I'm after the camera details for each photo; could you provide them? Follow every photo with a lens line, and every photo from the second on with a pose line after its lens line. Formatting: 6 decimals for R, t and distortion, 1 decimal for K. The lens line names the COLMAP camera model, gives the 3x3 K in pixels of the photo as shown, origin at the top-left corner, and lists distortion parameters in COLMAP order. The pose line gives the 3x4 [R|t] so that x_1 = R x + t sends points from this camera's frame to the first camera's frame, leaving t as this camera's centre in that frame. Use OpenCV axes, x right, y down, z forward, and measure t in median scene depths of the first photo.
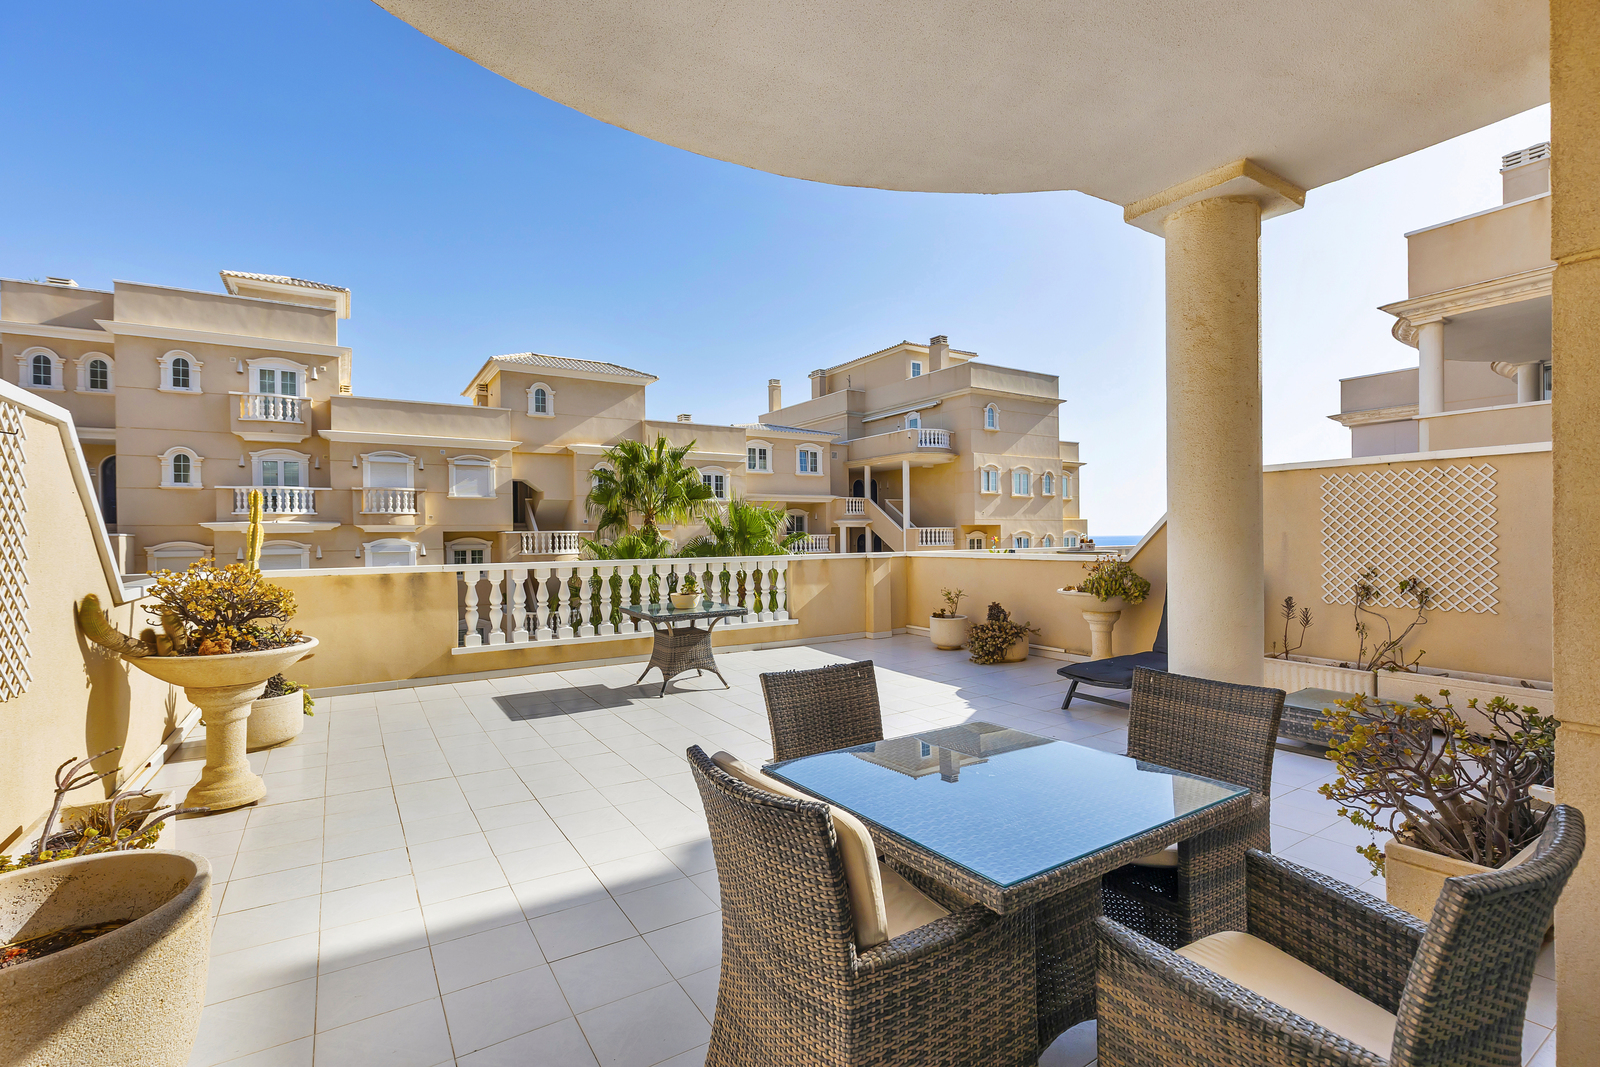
lens RADIAL K [[732.3, 0, 793.6], [0, 732.3, 539.2], [0, 0, 1]] dist [0.008557, -0.002886]
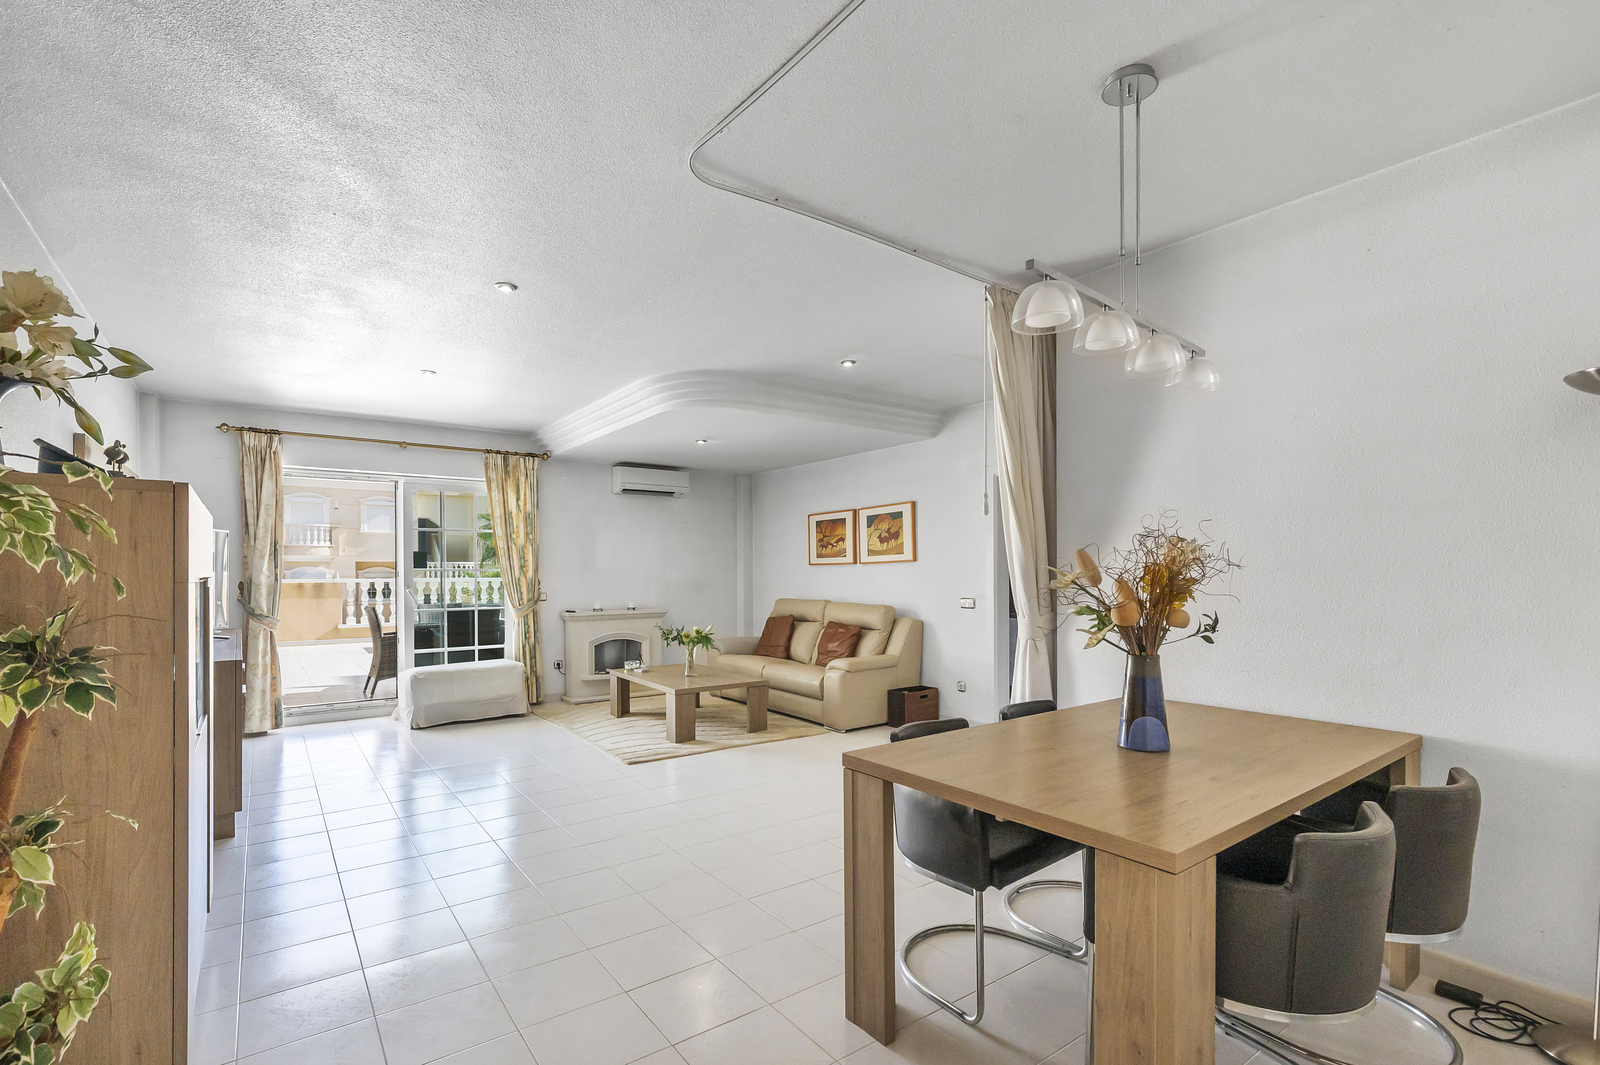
lens RADIAL K [[732.3, 0, 818.3], [0, 732.3, 568.8], [0, 0, 1]] dist [0.008557, -0.002886]
pose [[0.994832, 0.010244, 0.101018, 0.156281], [-0.009548, 0.999927, -0.007368, 0.003642], [-0.101086, 0.006366, 0.994857, -0.273566]]
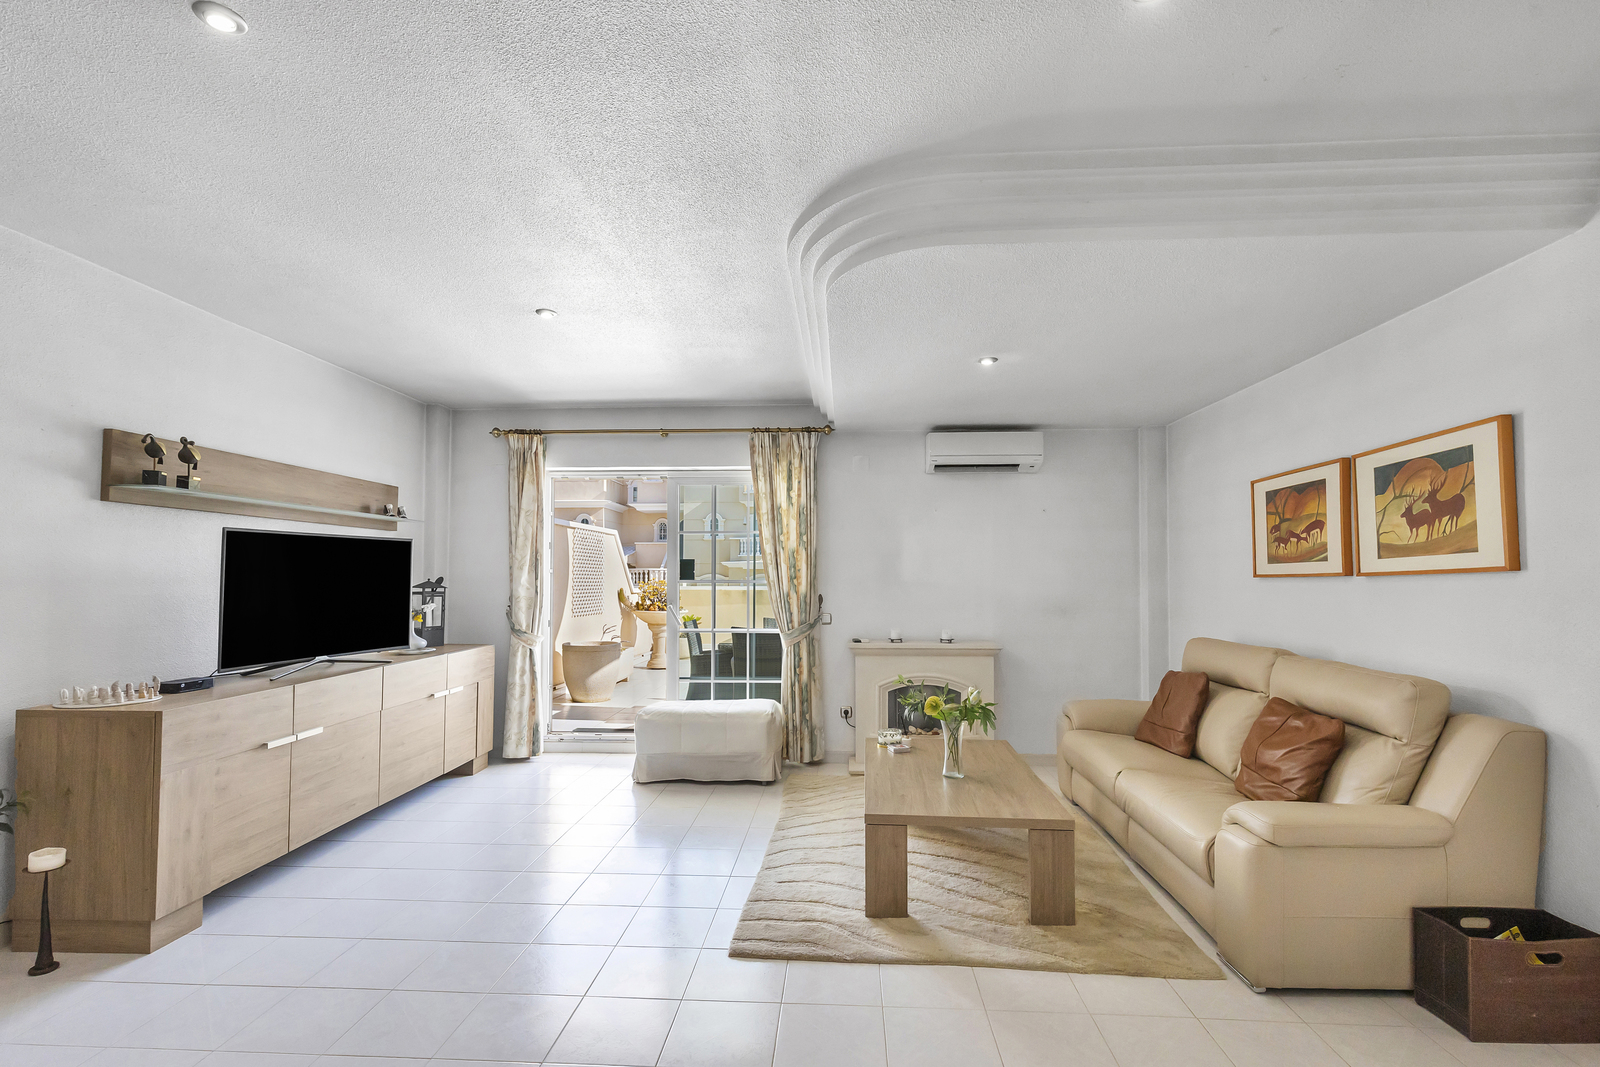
lens RADIAL K [[732.3, 0, 805.7], [0, 732.3, 557.6], [0, 0, 1]] dist [0.008557, -0.002886]
pose [[0.822154, -0.000812, -0.569265, 0.196119], [-0.014700, 0.999635, -0.022657, 0.000495], [0.569075, 0.026996, 0.821842, -0.149676]]
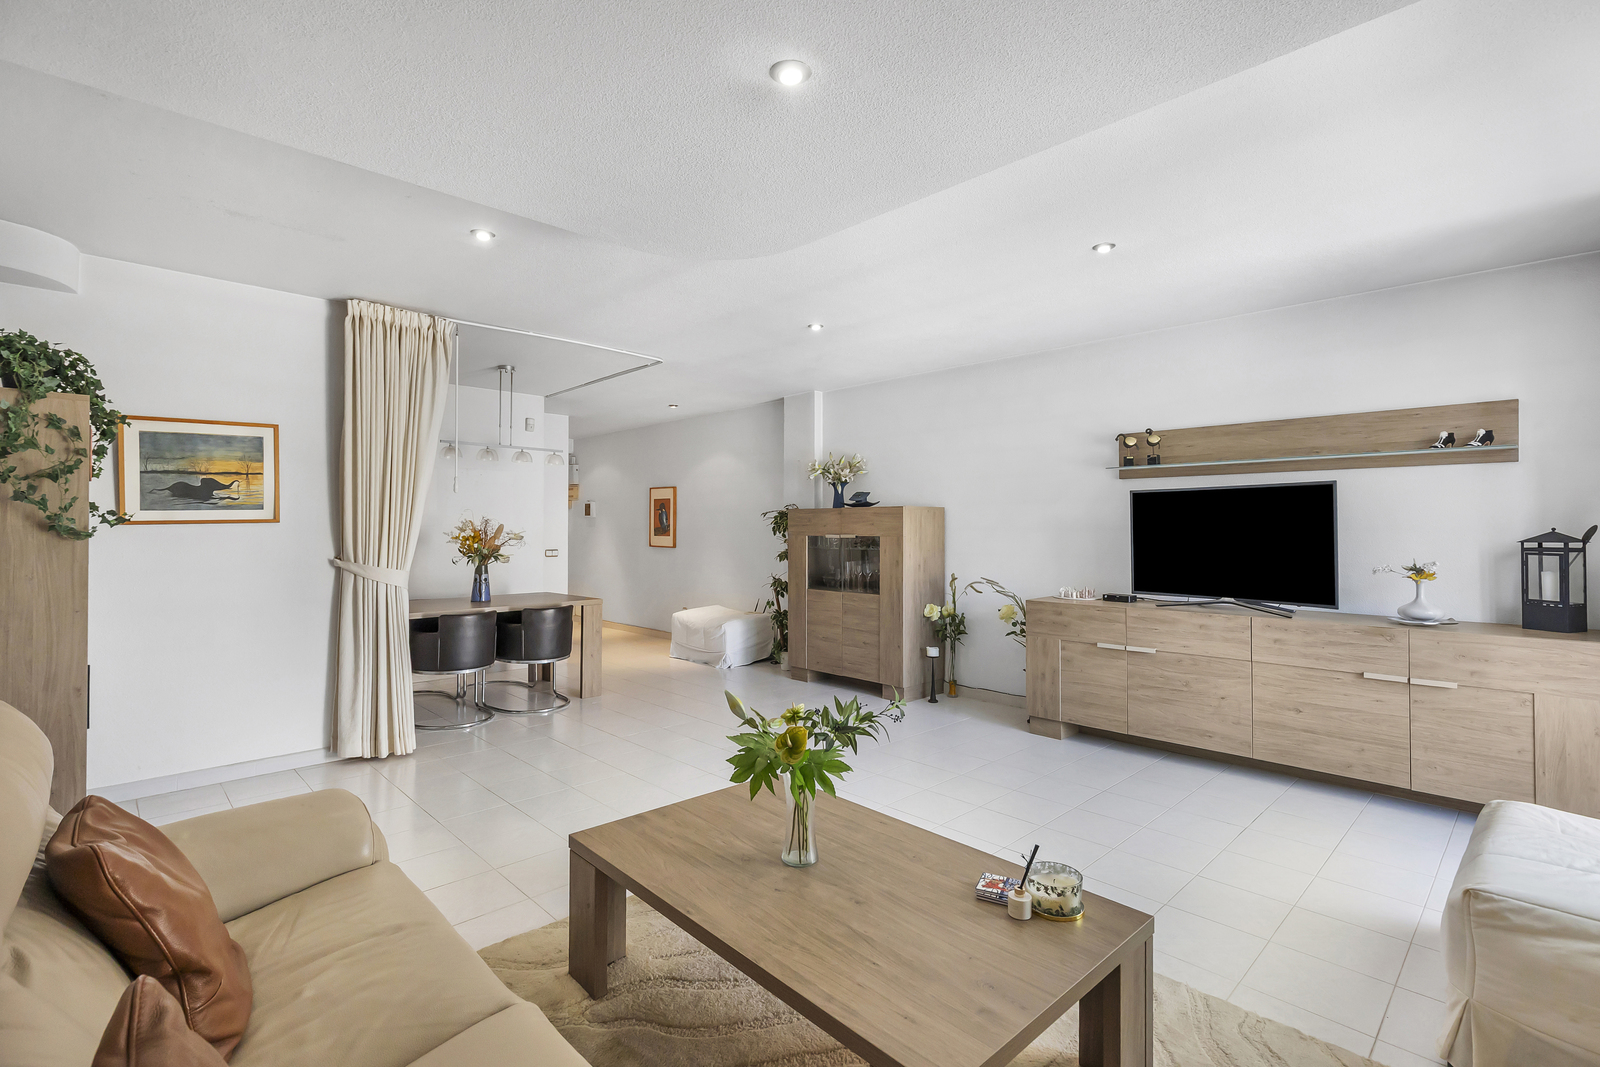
lens RADIAL K [[732.3, 0, 800.9], [0, 732.3, 523.3], [0, 0, 1]] dist [0.008557, -0.002886]
pose [[-0.977098, 0.009696, -0.212571, 0.155689], [0.009725, 0.999952, 0.000907, 0.000916], [0.212569, -0.001181, -0.977145, 0.066653]]
